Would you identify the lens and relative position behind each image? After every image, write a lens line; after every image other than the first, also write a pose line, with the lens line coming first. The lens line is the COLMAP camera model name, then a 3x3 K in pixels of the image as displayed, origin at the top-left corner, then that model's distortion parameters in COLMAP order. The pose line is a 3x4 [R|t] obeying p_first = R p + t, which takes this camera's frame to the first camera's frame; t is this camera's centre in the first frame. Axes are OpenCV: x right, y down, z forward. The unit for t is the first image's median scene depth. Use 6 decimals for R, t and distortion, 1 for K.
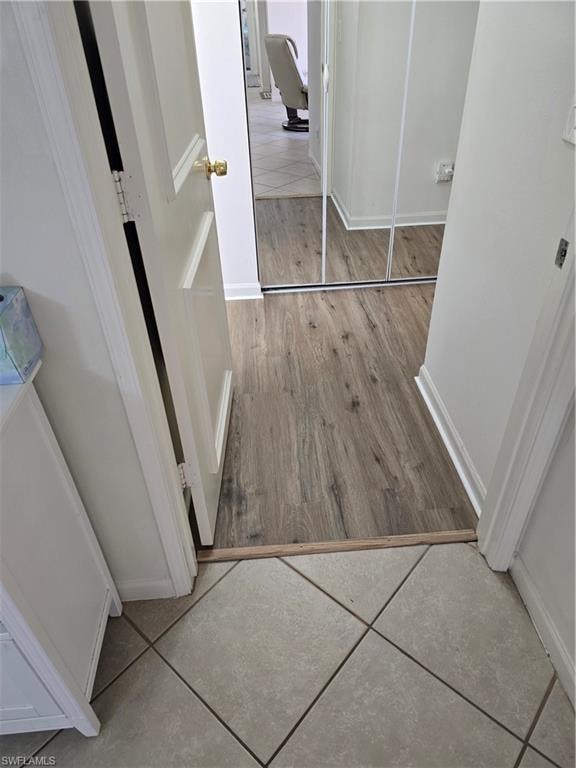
lens RADIAL K [[499.9, 0, 288.0], [0, 499.9, 384.0], [0, 0, 1]] dist [0.052266, -0.055740]
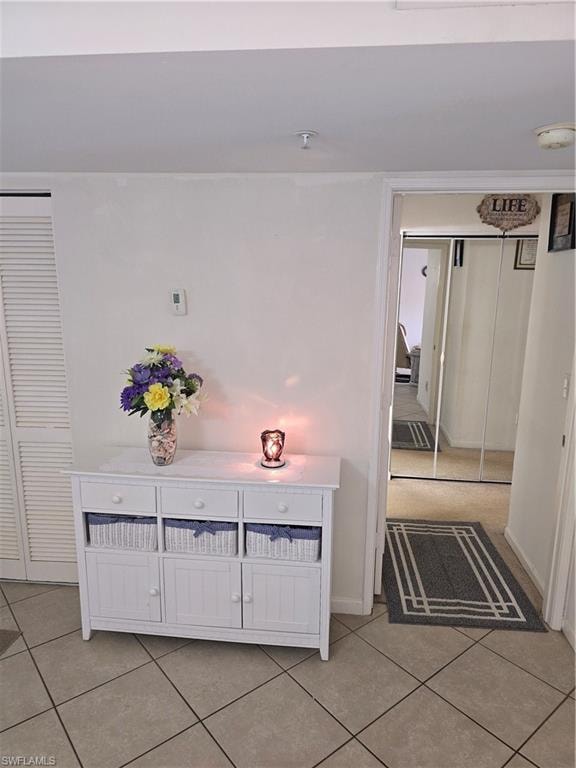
lens RADIAL K [[499.9, 0, 288.0], [0, 499.9, 384.0], [0, 0, 1]] dist [0.052266, -0.055740]
pose [[0.981896, 0.072480, -0.175007, -0.218444], [-0.141390, 0.895263, -0.422509, 0.463552], [0.126054, 0.439604, 0.889303, -0.949943]]
